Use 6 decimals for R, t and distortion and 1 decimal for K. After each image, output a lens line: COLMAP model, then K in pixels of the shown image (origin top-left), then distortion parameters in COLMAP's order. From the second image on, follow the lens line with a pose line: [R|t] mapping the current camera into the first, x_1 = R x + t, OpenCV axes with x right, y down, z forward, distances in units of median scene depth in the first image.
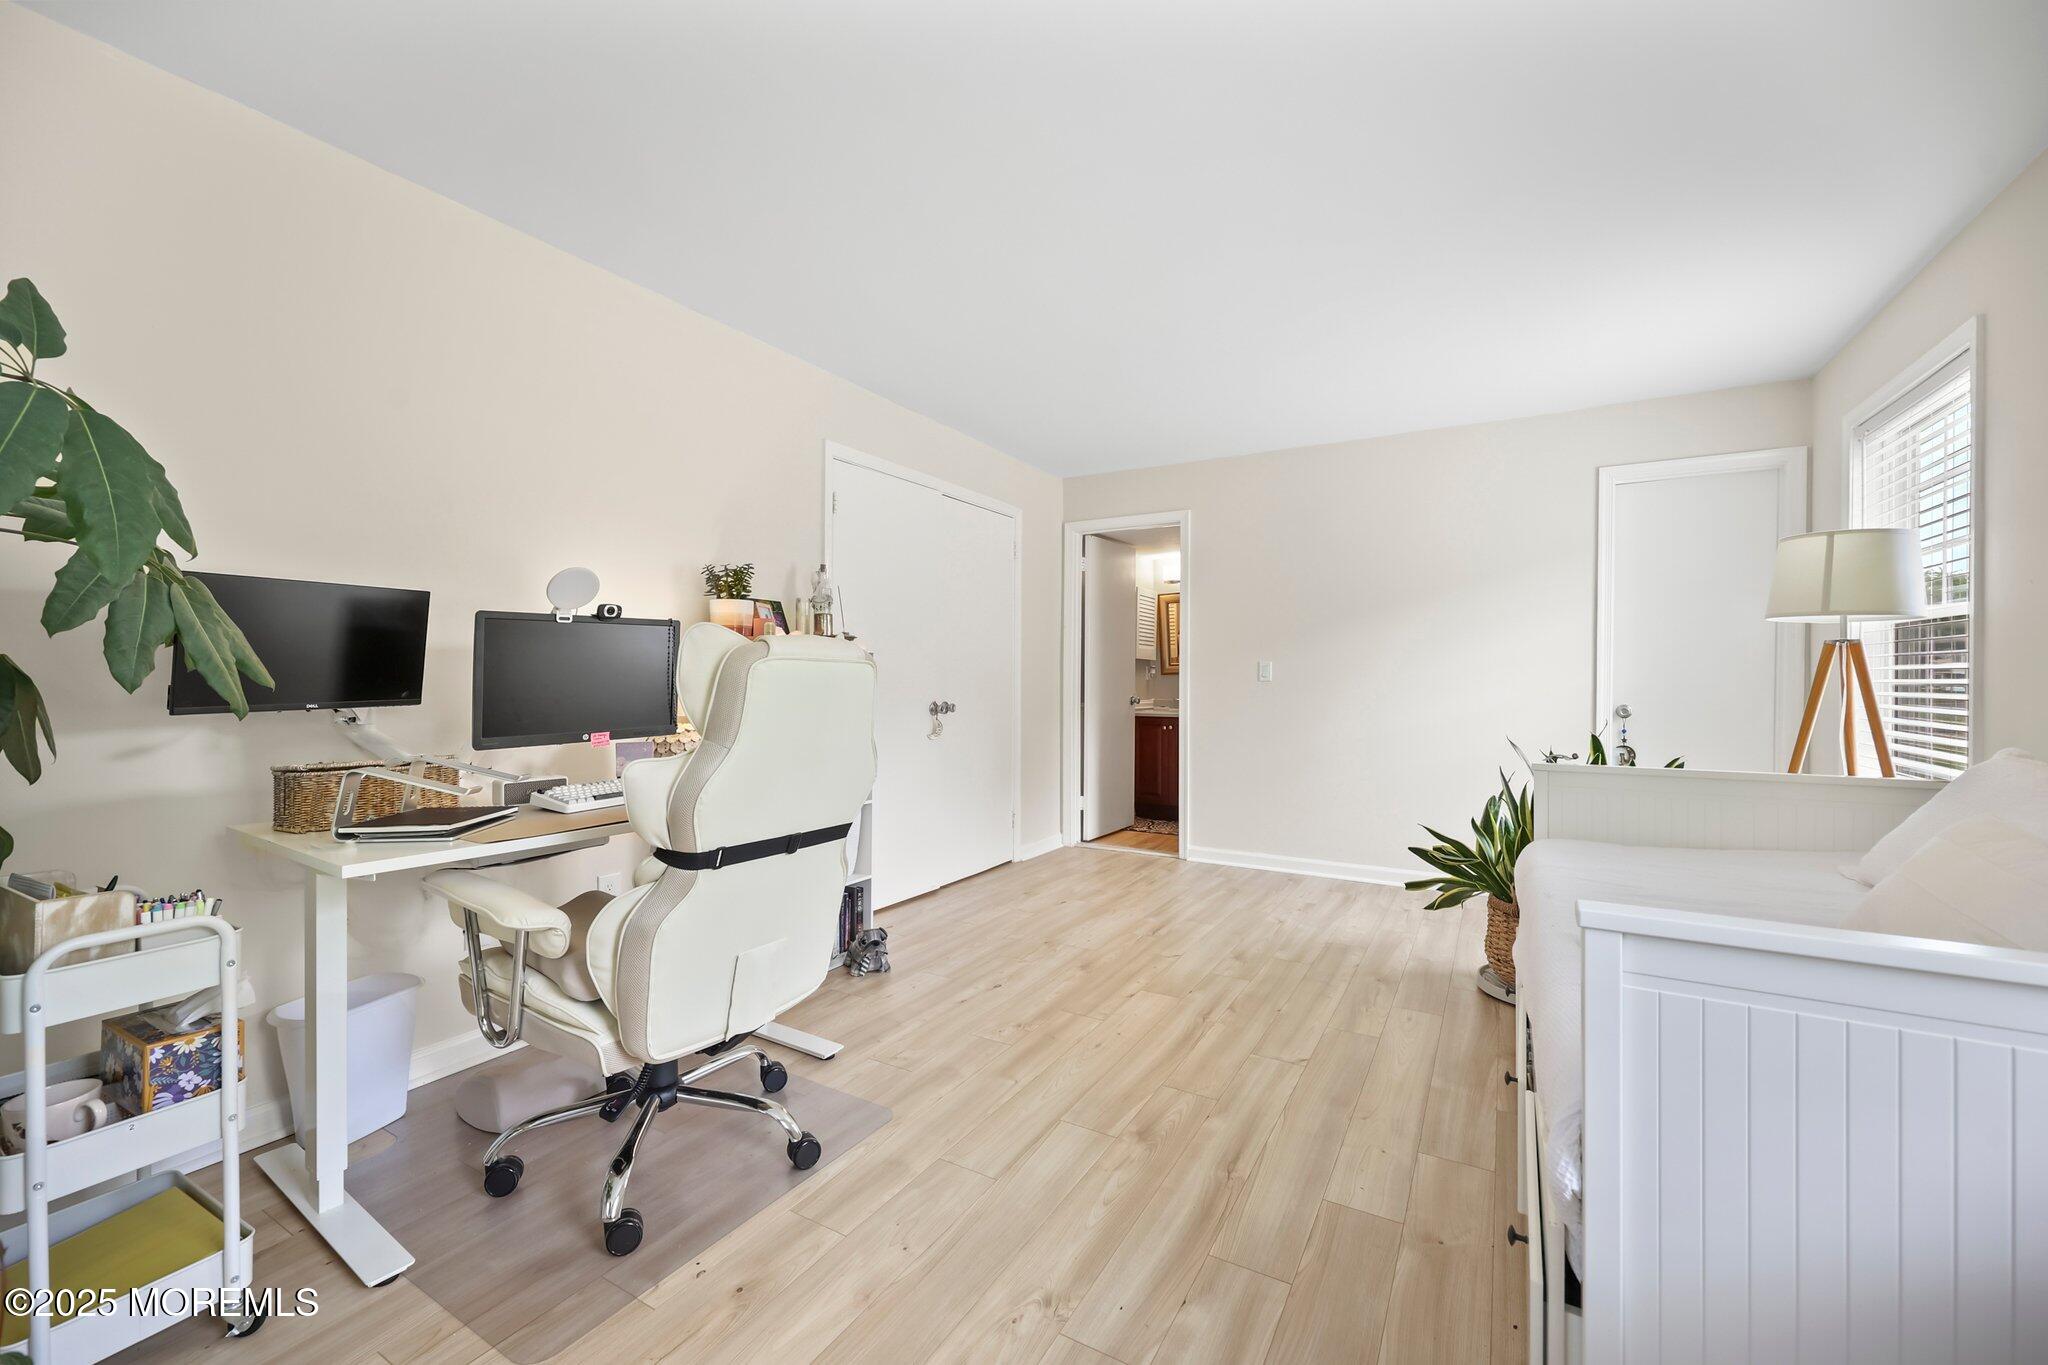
lens RADIAL K [[837.4, 0, 1024.0], [0, 837.4, 682.5], [0, 0, 1]] dist [0.011233, -0.000158]
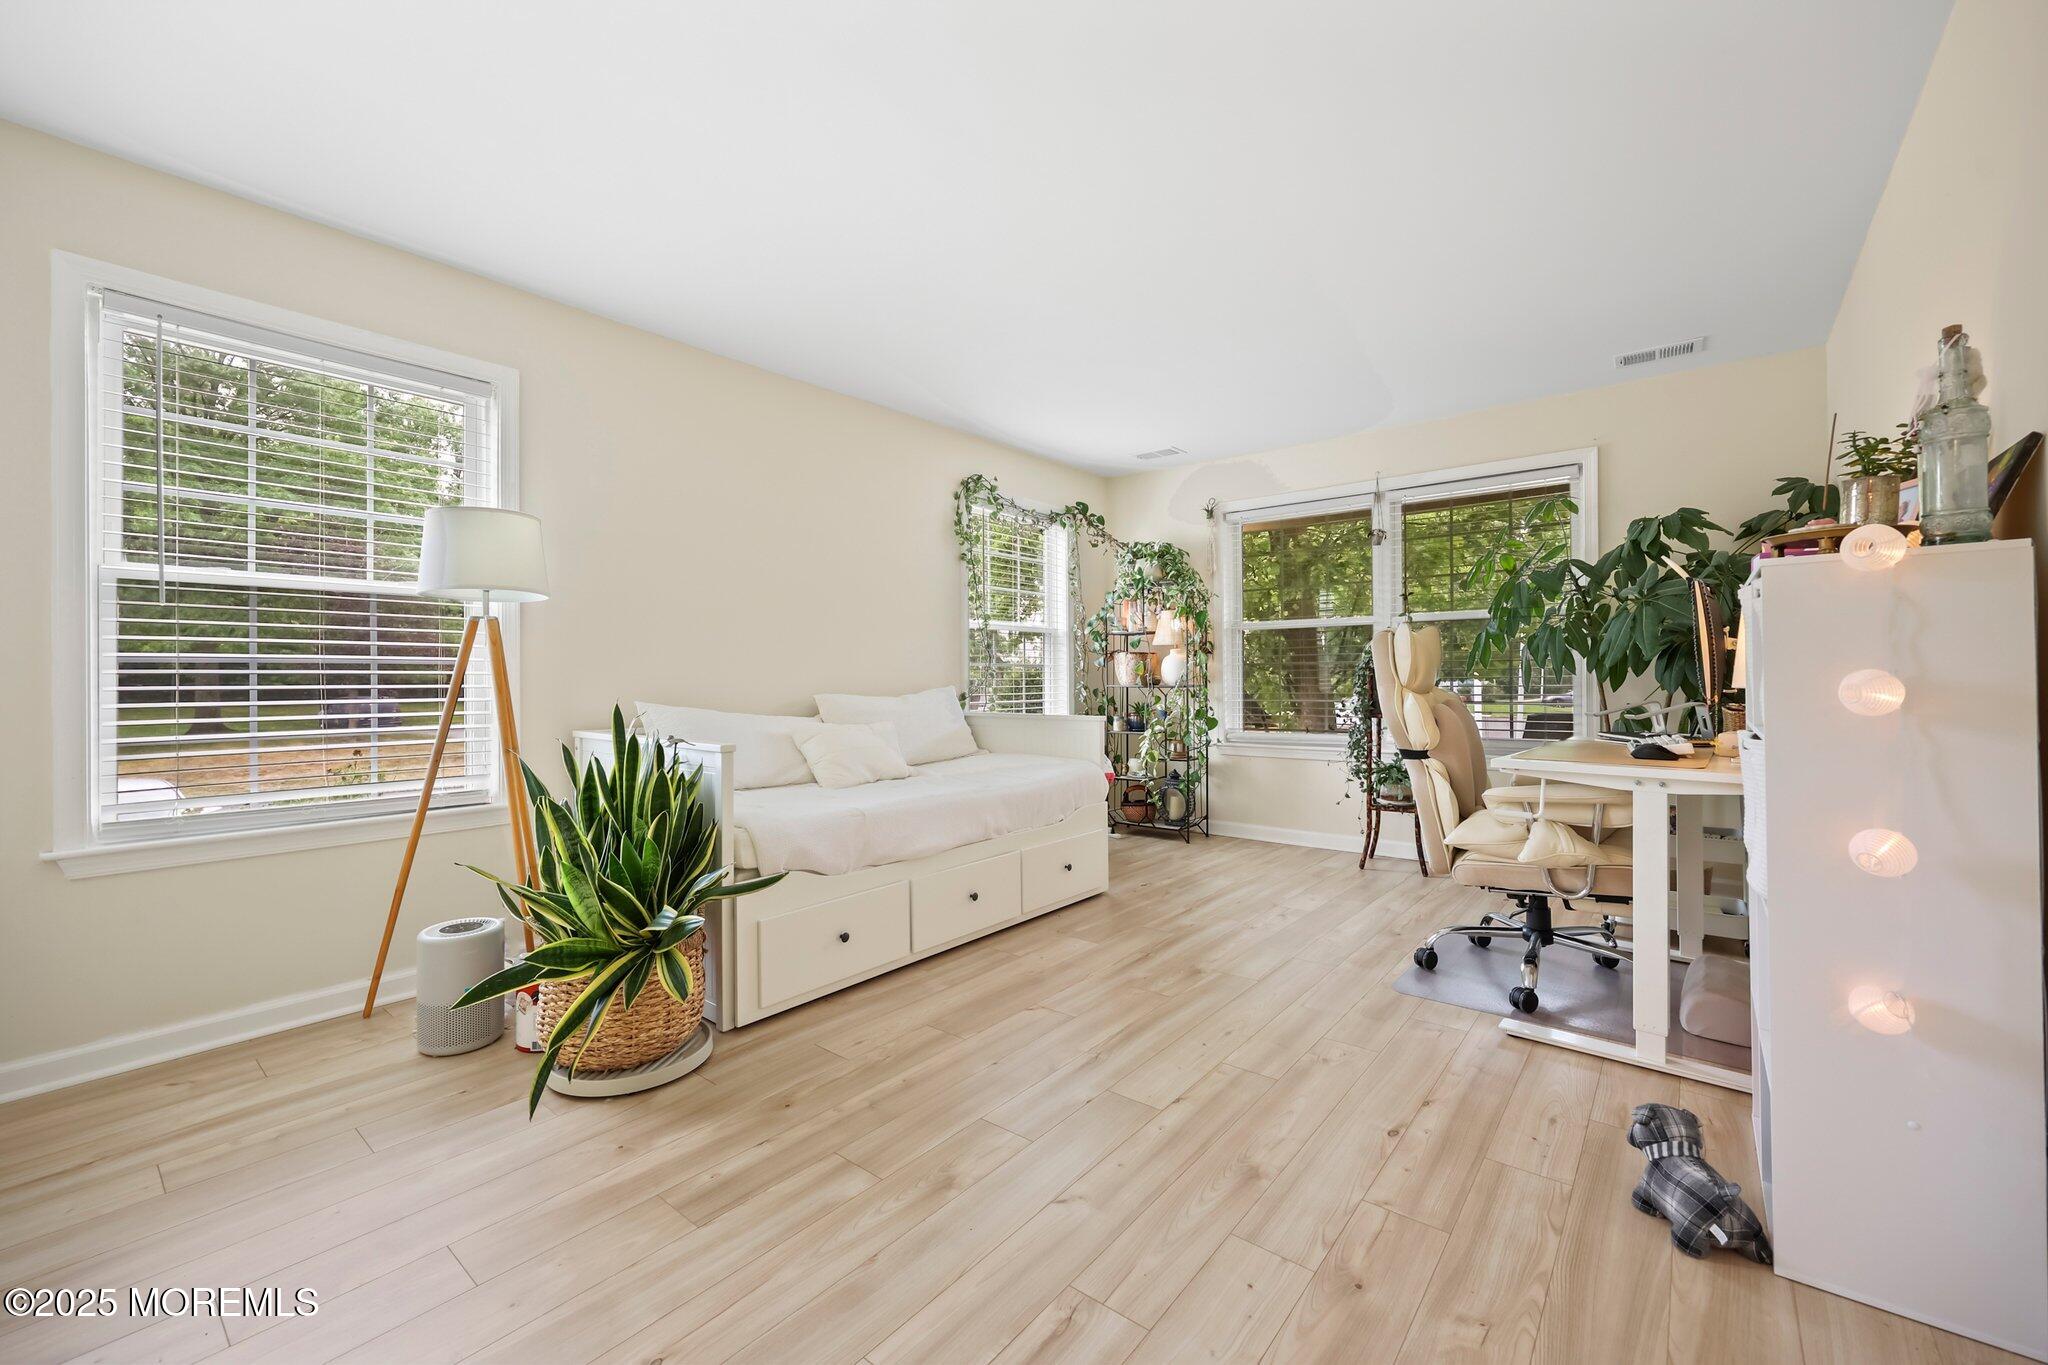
lens RADIAL K [[837.4, 0, 1024.0], [0, 837.4, 682.5], [0, 0, 1]] dist [0.011233, -0.000158]
pose [[-0.987917, 0.000586, 0.154981, 0.153567], [0.002532, 0.999920, 0.012362, 0.019023], [-0.154962, 0.012605, -0.987840, 1.788845]]
